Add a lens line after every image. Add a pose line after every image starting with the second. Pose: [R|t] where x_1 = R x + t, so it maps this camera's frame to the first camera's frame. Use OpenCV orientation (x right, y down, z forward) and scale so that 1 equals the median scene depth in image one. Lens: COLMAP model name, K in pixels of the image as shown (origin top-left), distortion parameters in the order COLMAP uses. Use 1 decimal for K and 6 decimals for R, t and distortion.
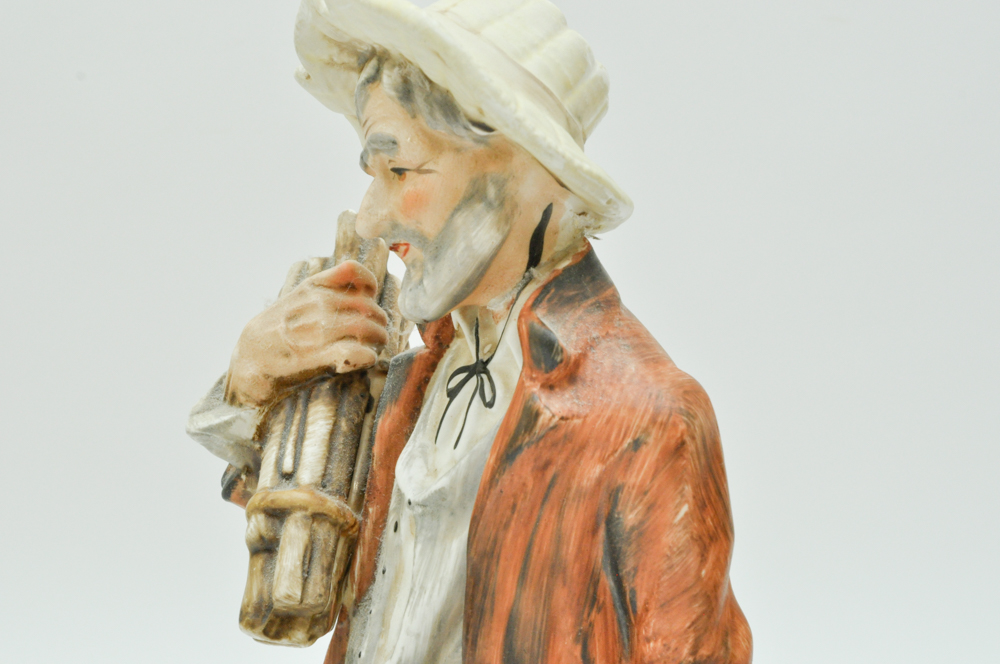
lens RADIAL K [[1400.2, 0, 500.5], [0, 1400.2, 339.4], [0, 0, 1]] dist [0.012103, 0.000000]
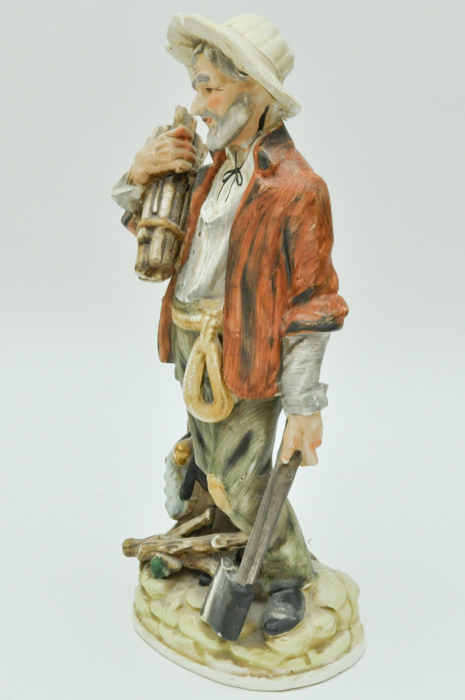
lens RADIAL K [[1079.4, 0, 213.9], [0, 1079.4, 325.3], [0, 0, 1]] dist [-0.046368, 0.000000]
pose [[0.998941, 0.046012, -0.000760, -0.042284], [-0.045719, 0.994189, 0.097455, 0.111829], [0.005240, -0.097317, 0.995240, -0.965007]]
